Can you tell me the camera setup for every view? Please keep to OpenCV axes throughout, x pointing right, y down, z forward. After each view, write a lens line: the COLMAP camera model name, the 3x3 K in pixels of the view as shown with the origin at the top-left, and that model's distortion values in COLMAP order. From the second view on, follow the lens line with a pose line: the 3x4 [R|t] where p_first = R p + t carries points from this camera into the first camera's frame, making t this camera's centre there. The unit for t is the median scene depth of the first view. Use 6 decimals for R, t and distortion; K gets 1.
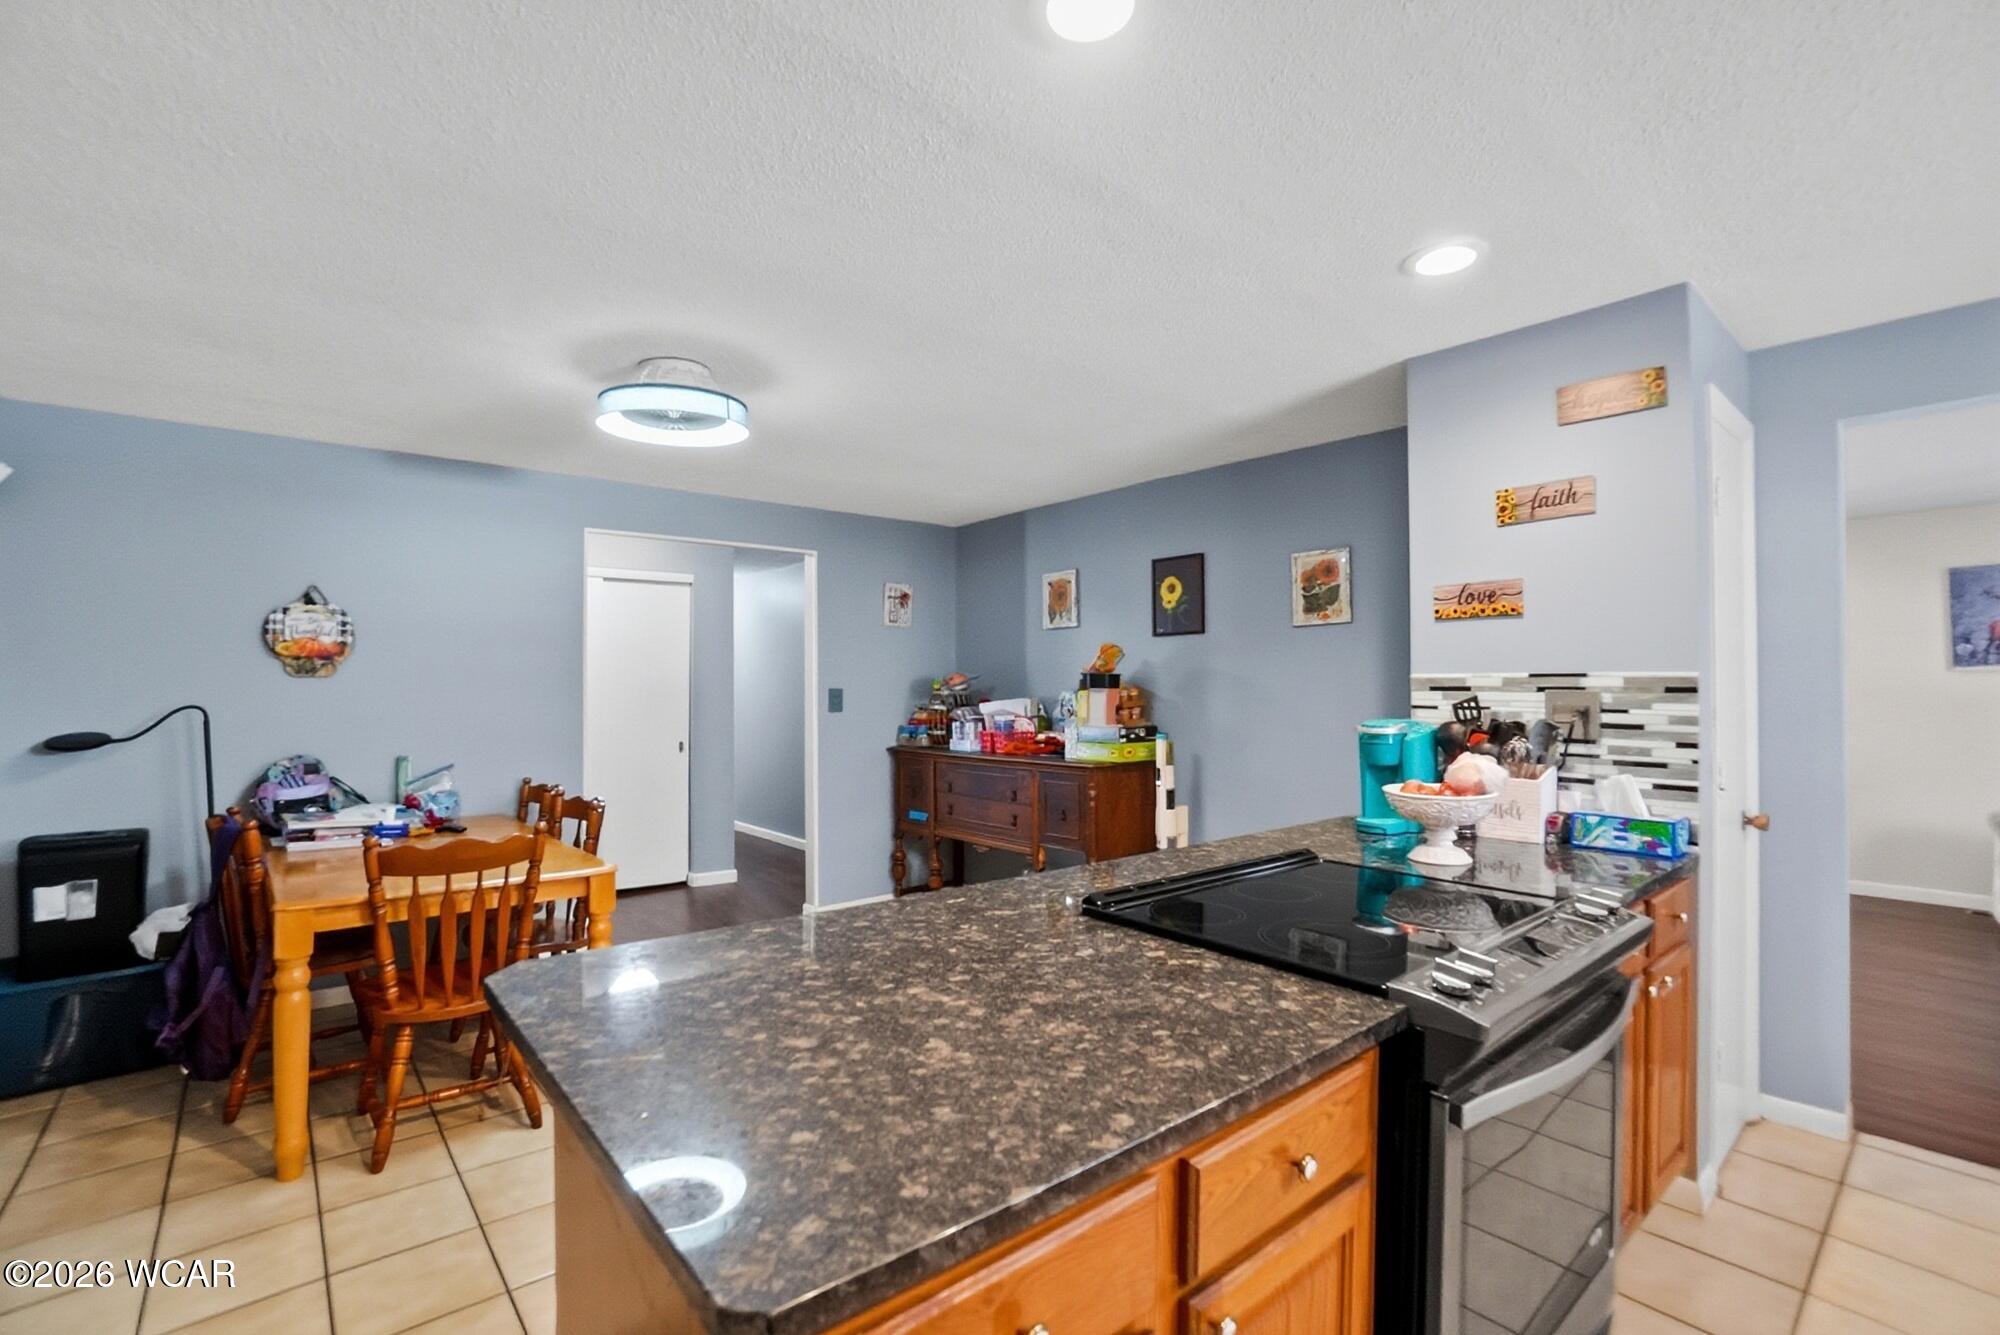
lens RADIAL K [[887.8, 0, 997.3], [0, 887.8, 677.6], [0, 0, 1]] dist [-0.070325, 0.023637]
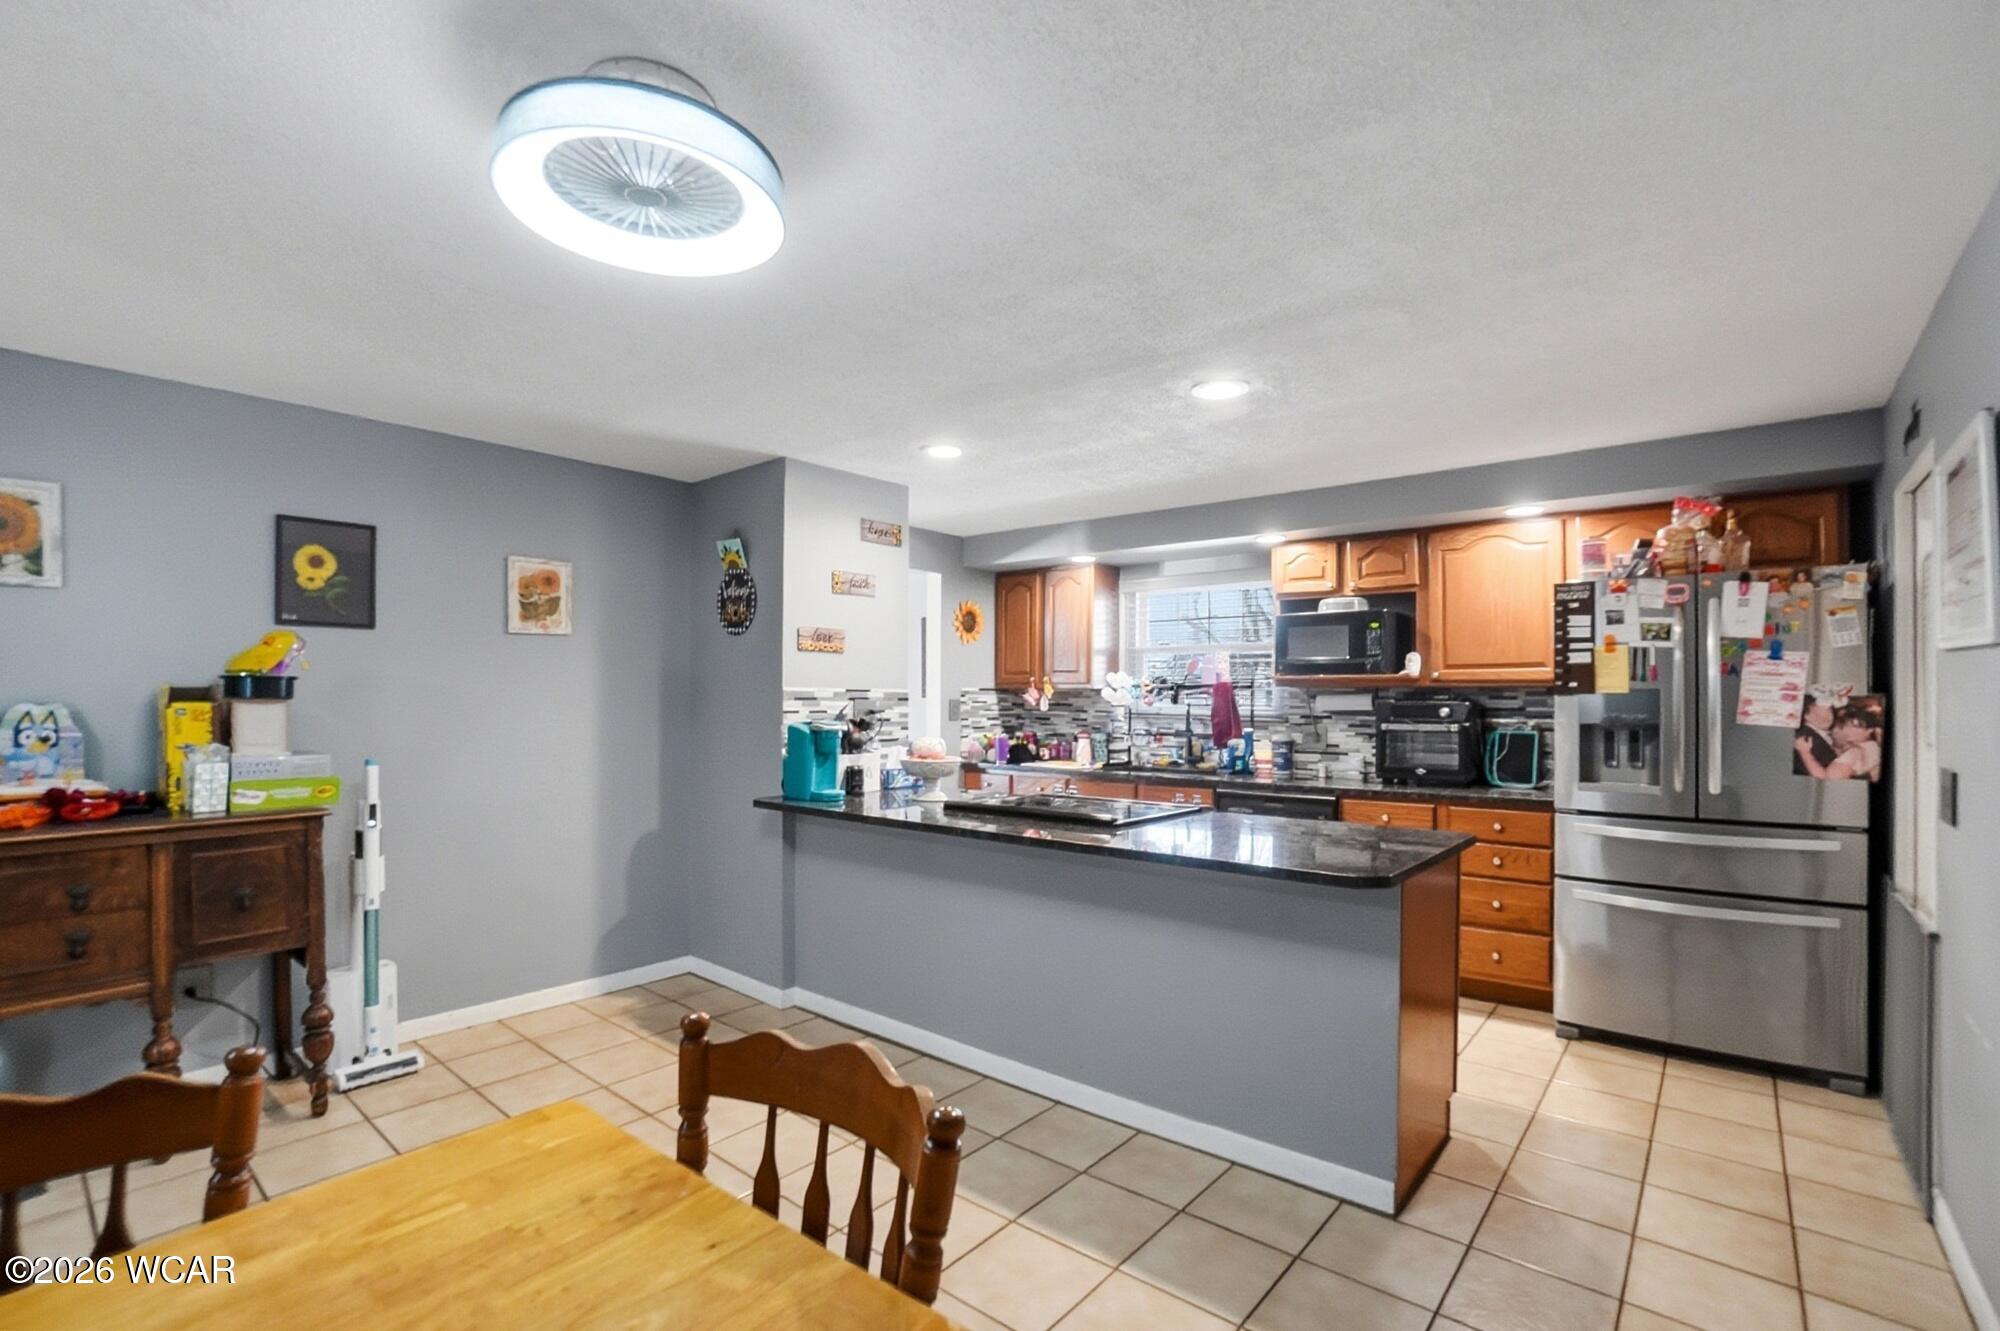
lens RADIAL K [[892.2, 0, 983.5], [0, 892.2, 673.2], [0, 0, 1]] dist [-0.071120, 0.022494]
pose [[-0.159646, 0.022724, 0.986913, -0.696032], [-0.012763, 0.999604, -0.025081, 0.002443], [-0.987092, -0.016600, -0.159293, 0.669667]]
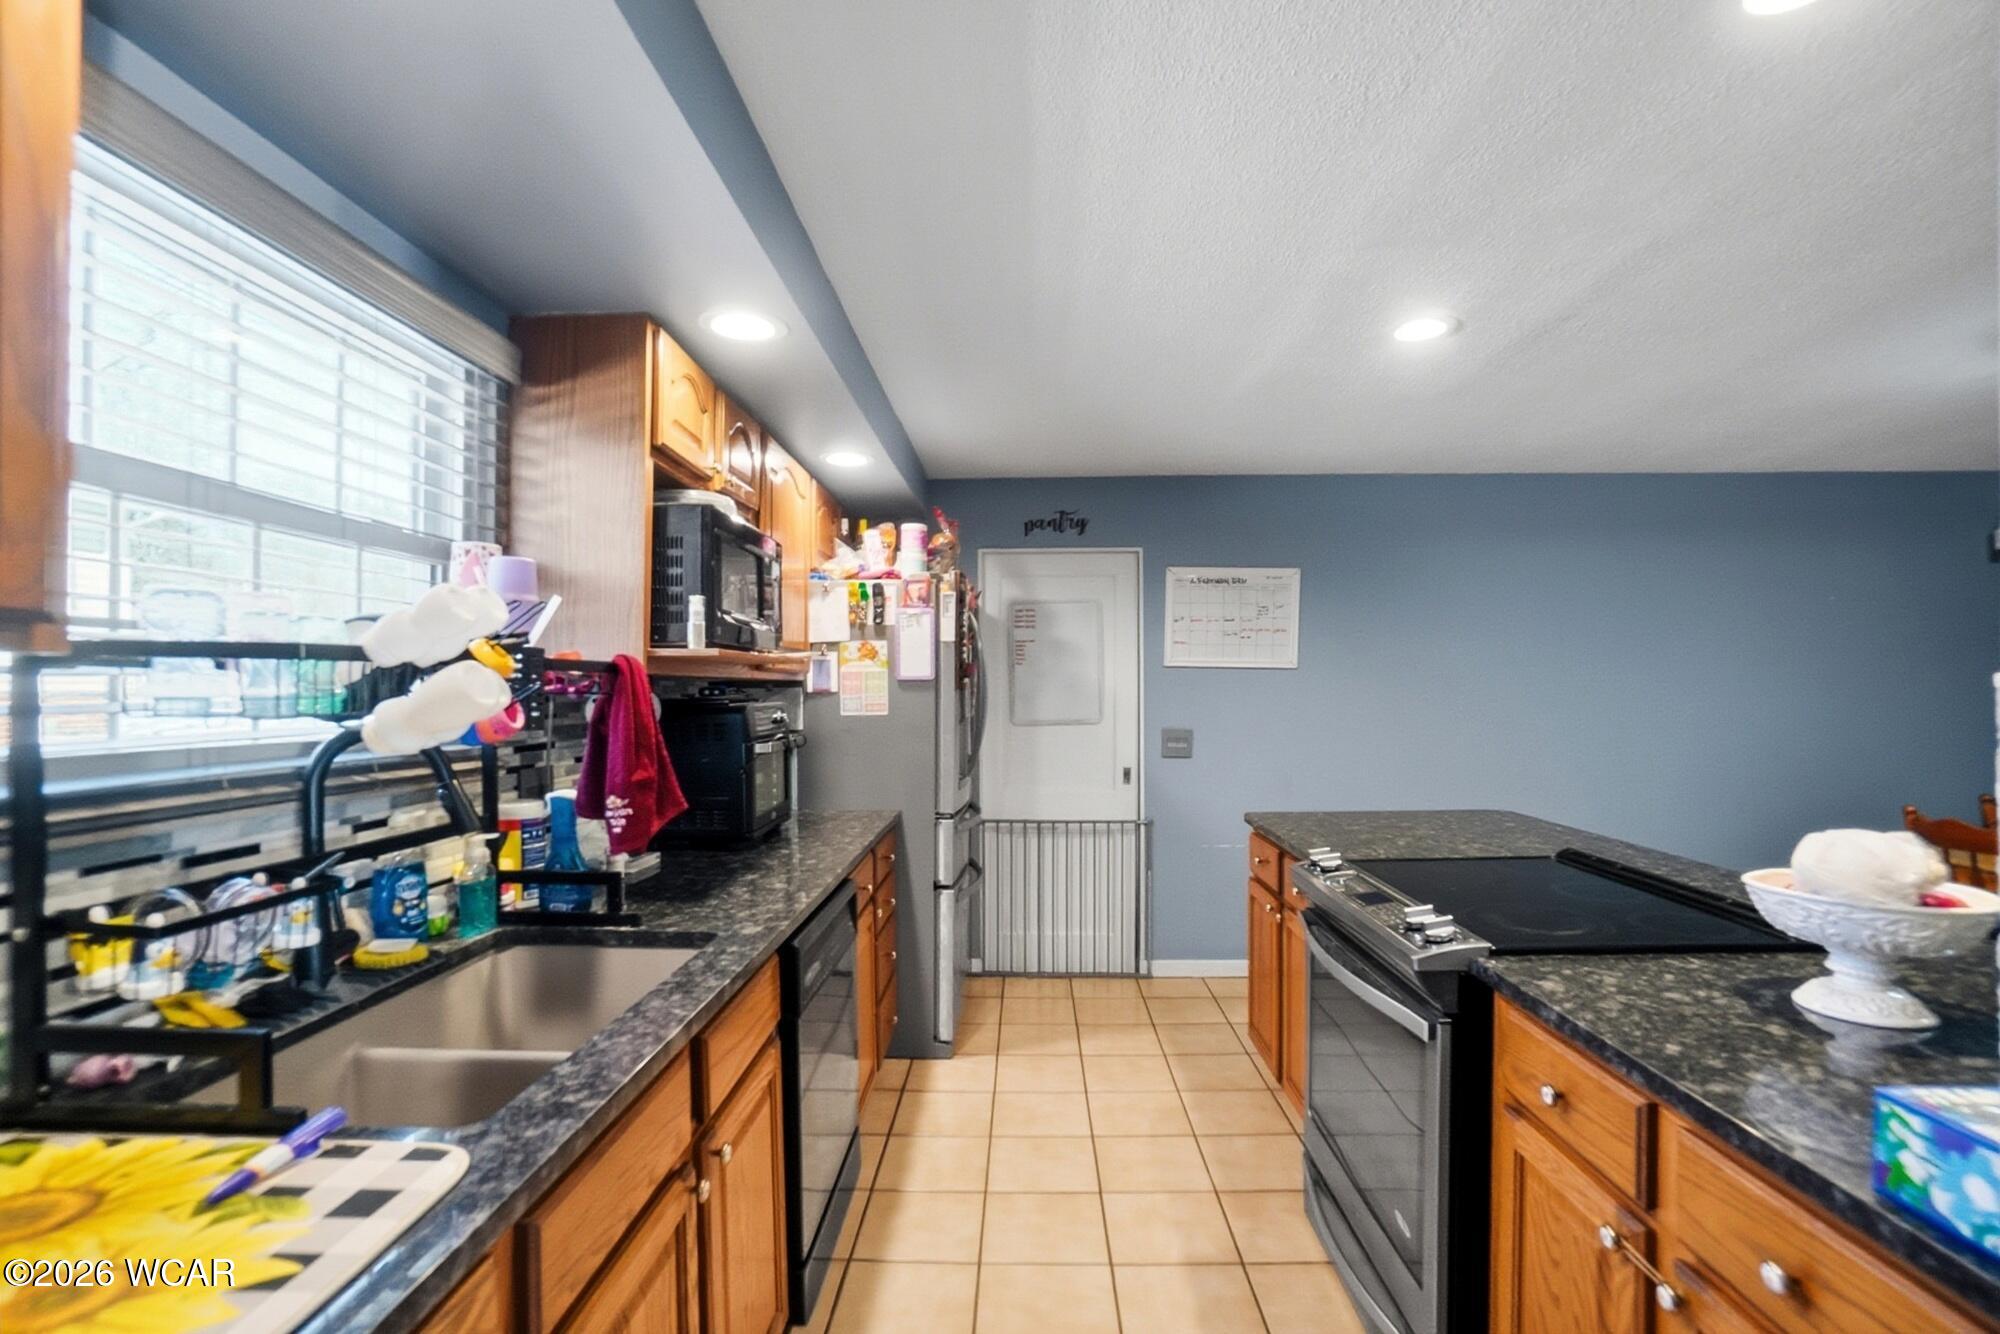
lens RADIAL K [[887.8, 0, 997.3], [0, 887.8, 677.1], [0, 0, 1]] dist [-0.070325, 0.023637]
pose [[-0.675168, -0.002321, -0.737660, 0.762800], [0.010846, 0.999856, -0.013073, -0.010254], [0.737584, -0.016827, -0.675046, 0.532462]]
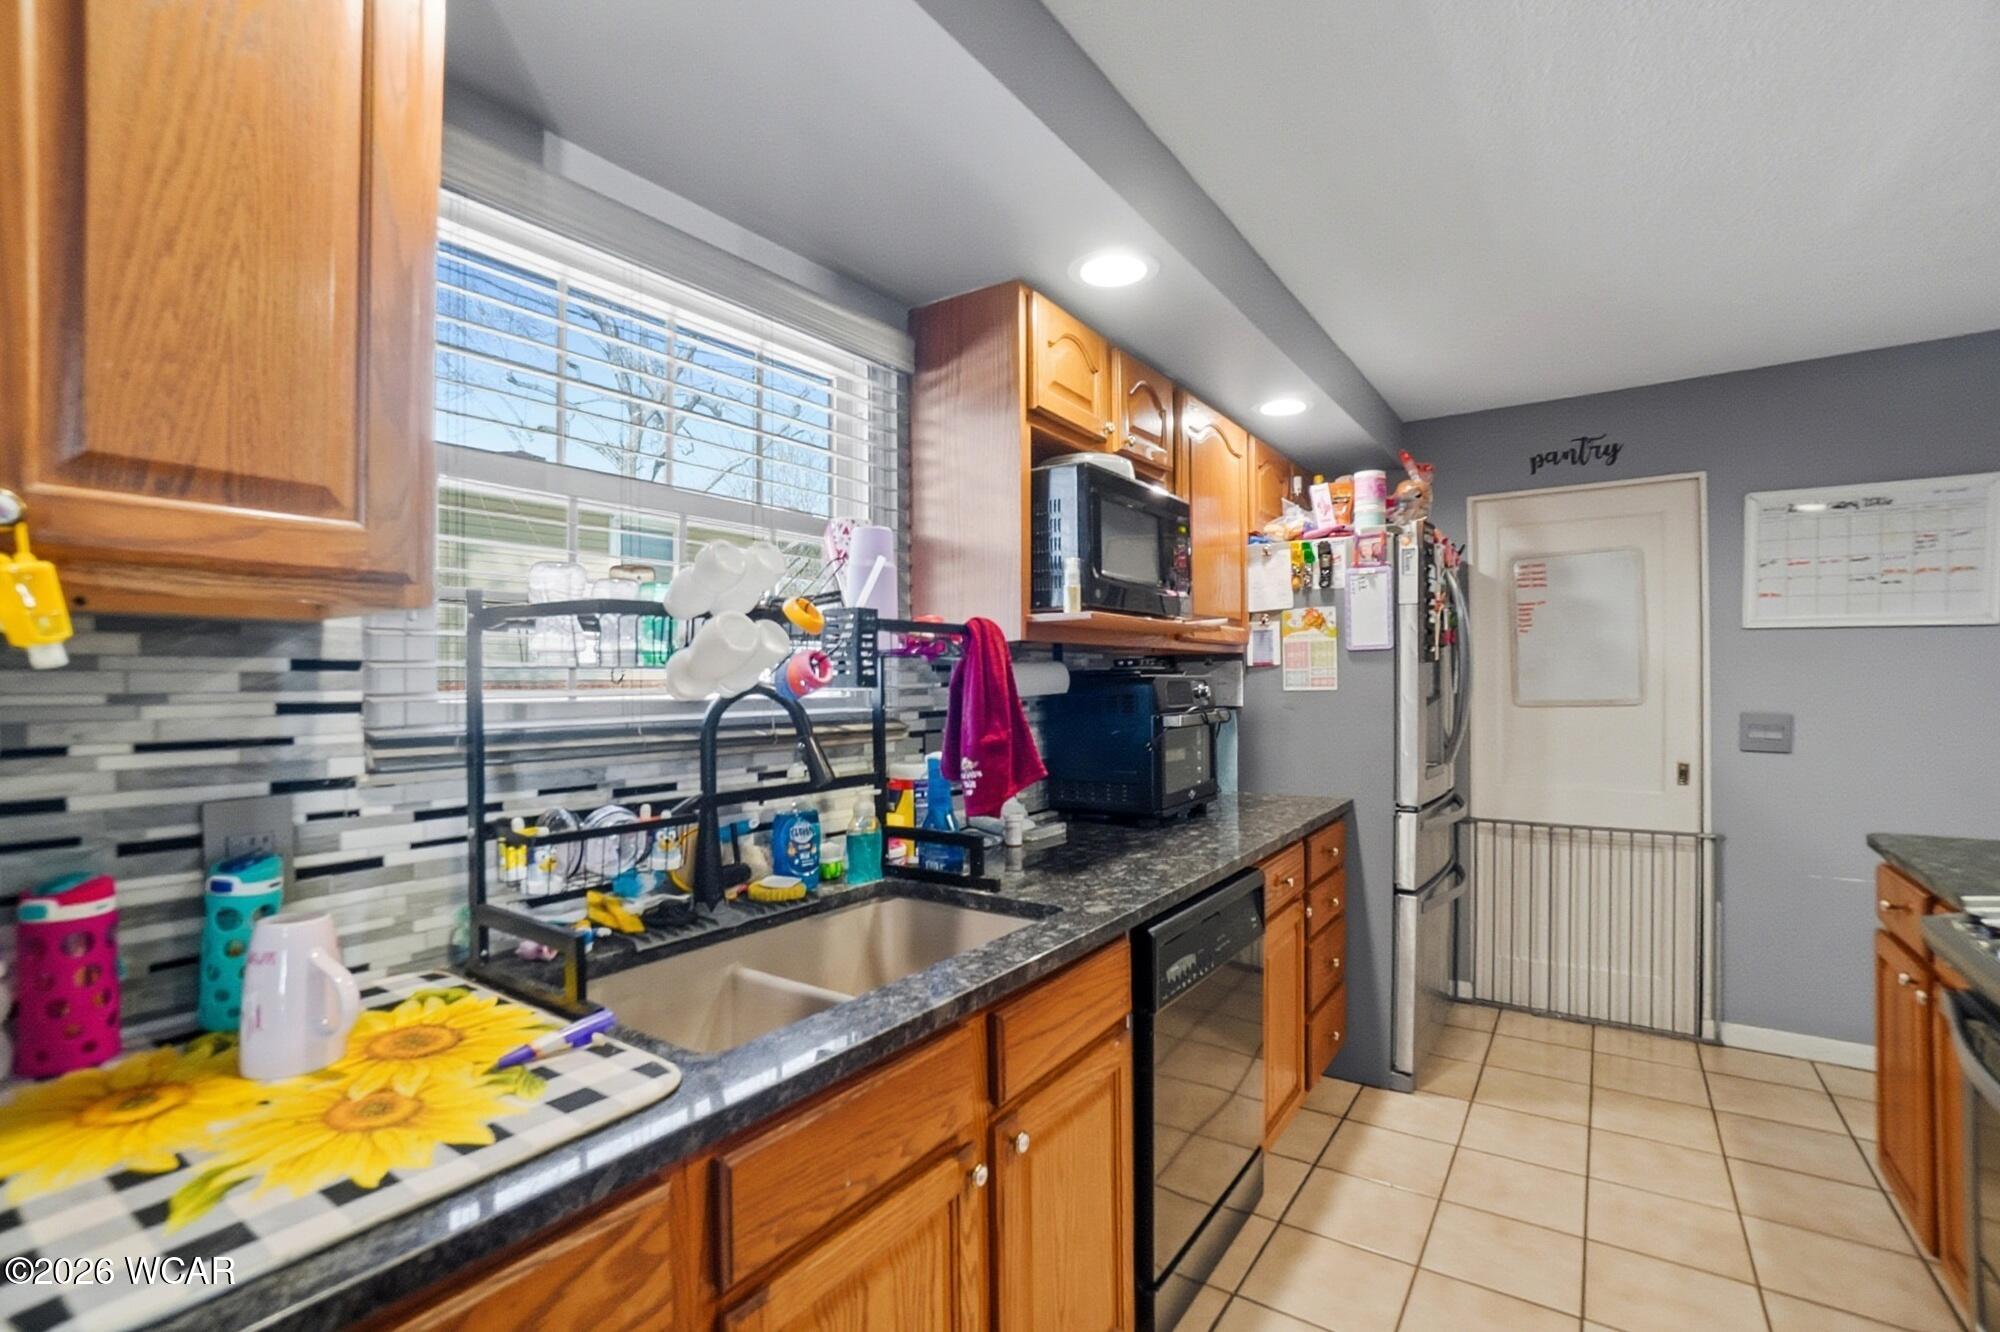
lens RADIAL K [[887.8, 0, 997.3], [0, 887.8, 676.1], [0, 0, 1]] dist [-0.070325, 0.023637]
pose [[-0.967962, 0.014484, -0.250680, 0.666663], [0.017332, 0.999808, -0.009156, 0.004342], [0.250499, -0.013207, -0.968027, 0.528341]]
